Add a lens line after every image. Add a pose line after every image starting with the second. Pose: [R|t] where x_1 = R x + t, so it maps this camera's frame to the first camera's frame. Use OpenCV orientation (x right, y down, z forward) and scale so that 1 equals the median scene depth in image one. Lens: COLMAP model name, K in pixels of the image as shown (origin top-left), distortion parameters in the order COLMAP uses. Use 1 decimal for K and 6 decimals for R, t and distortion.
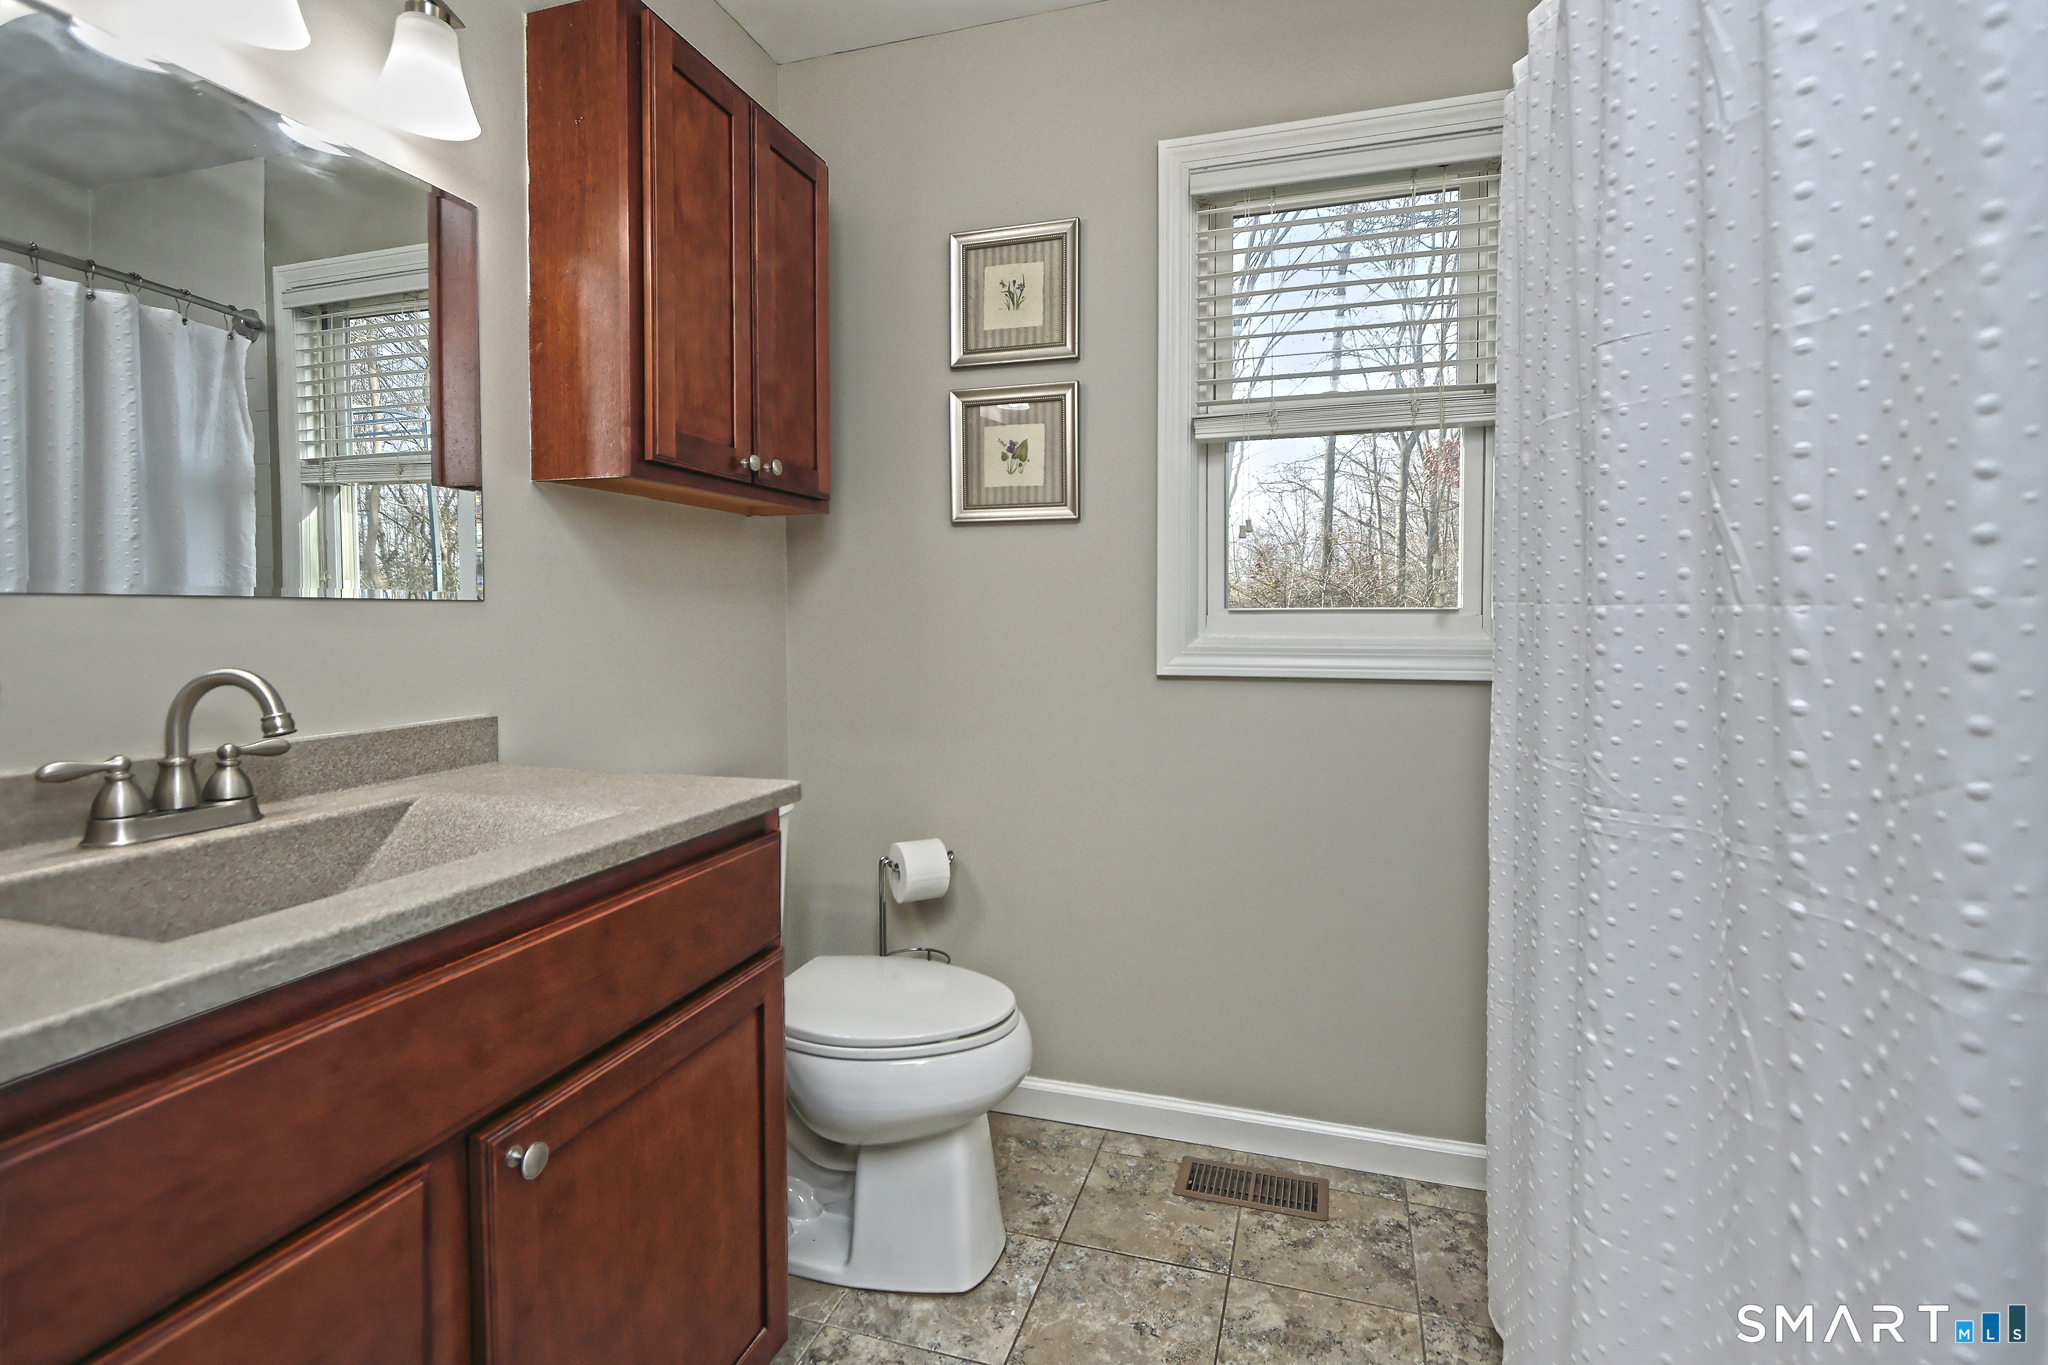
lens RADIAL K [[966.3, 0, 1034.7], [0, 966.3, 617.0], [0, 0, 1]] dist [0.003275, 0.000404]
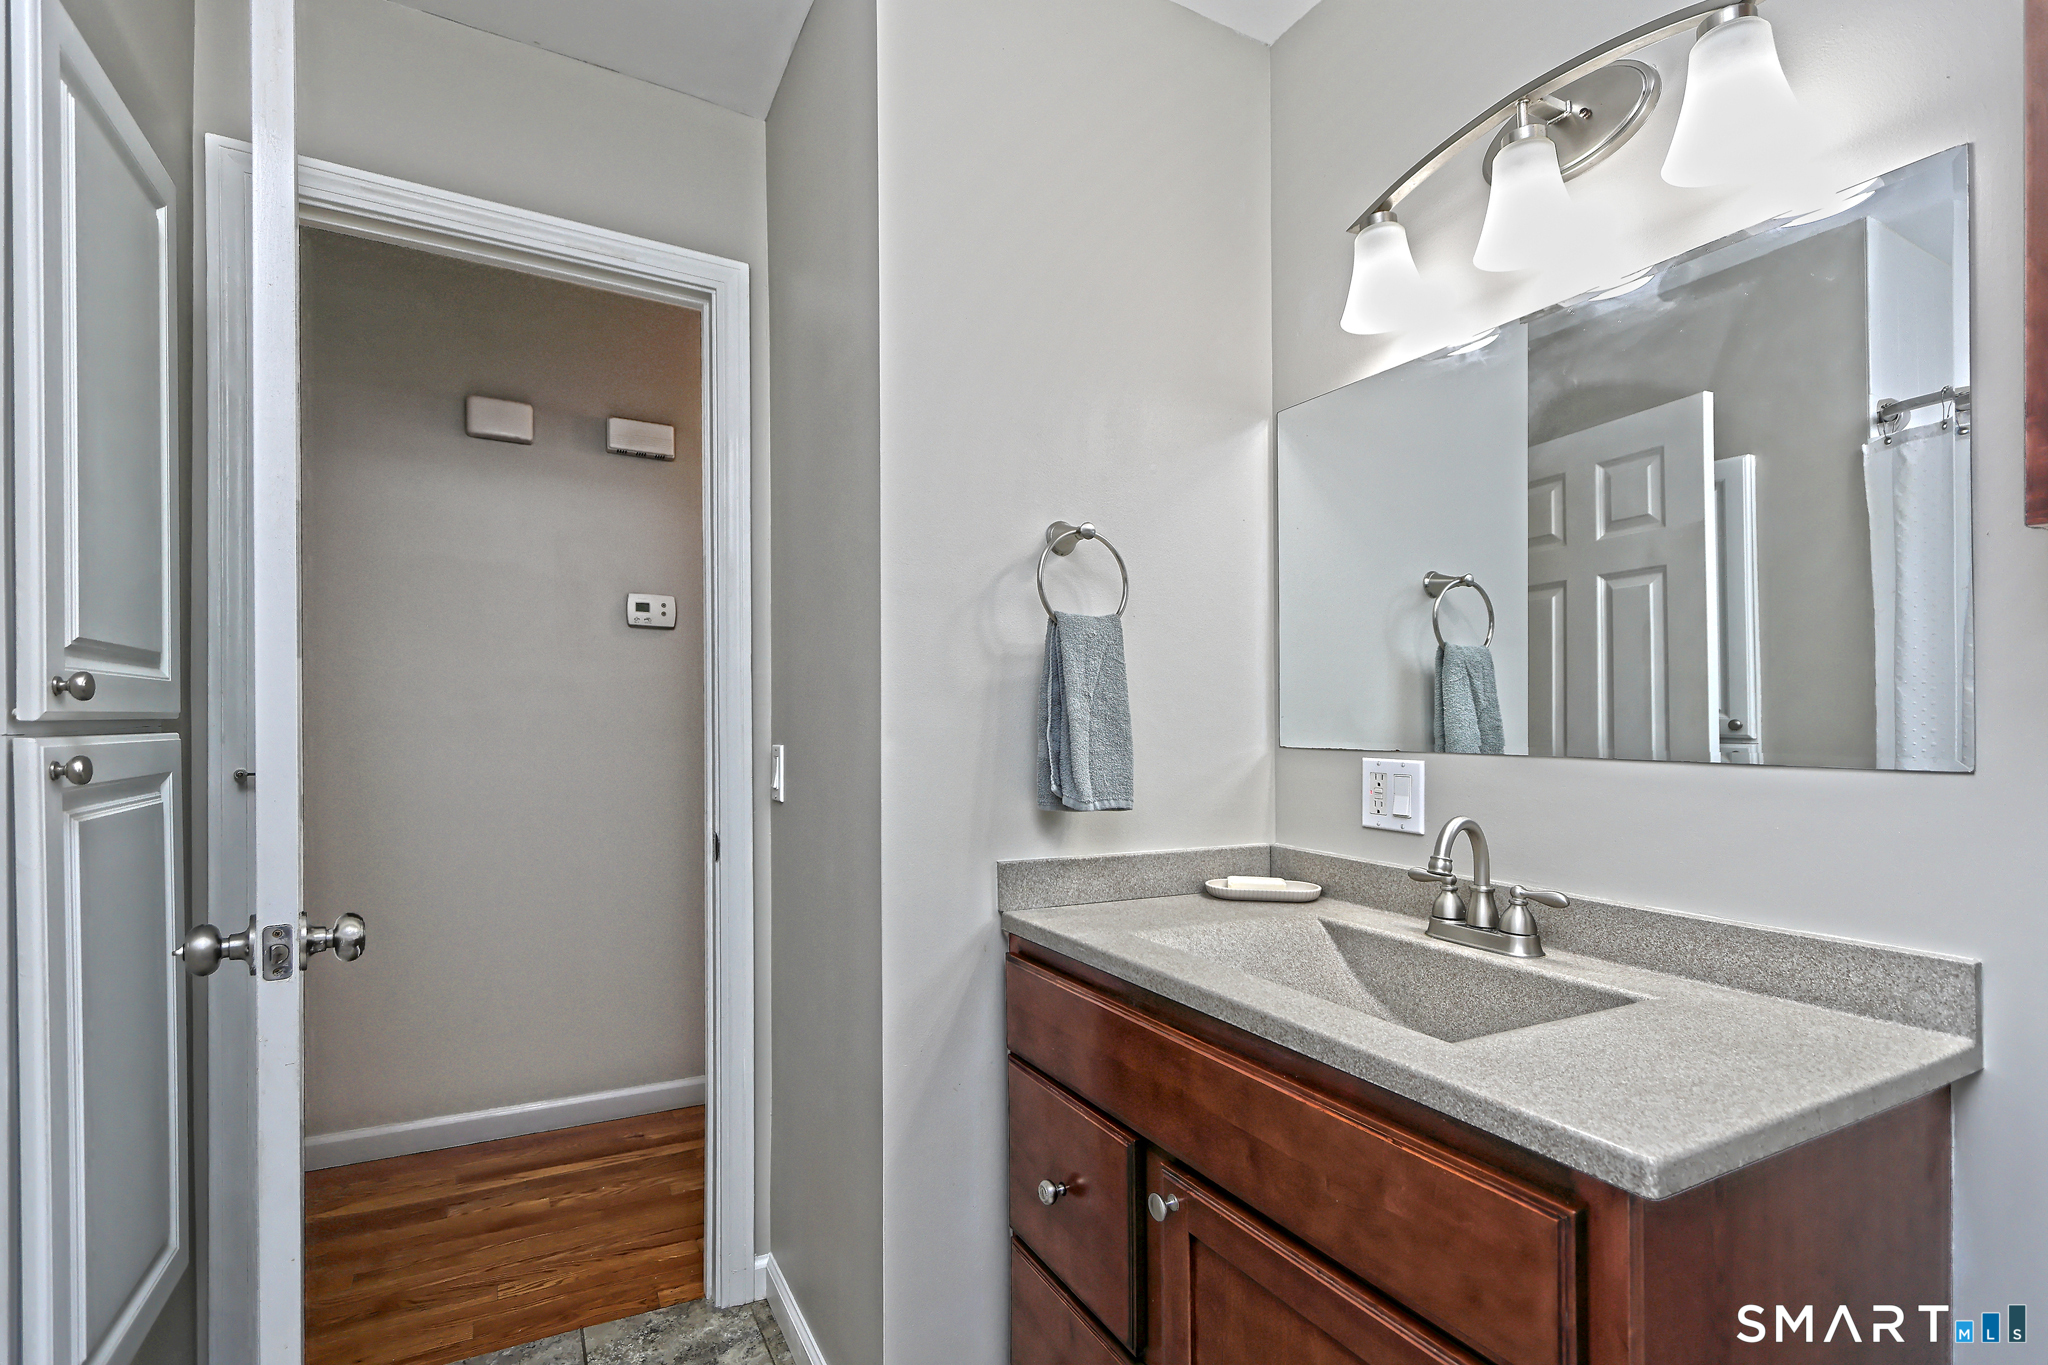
lens RADIAL K [[951.1, 0, 1025.8], [0, 951.1, 735.8], [0, 0, 1]] dist [0.000076, -0.000388]
pose [[-0.690339, -0.002787, -0.723481, 0.399450], [-0.018568, 0.999731, 0.013866, -0.053323], [0.723248, 0.023006, -0.690205, 1.369736]]
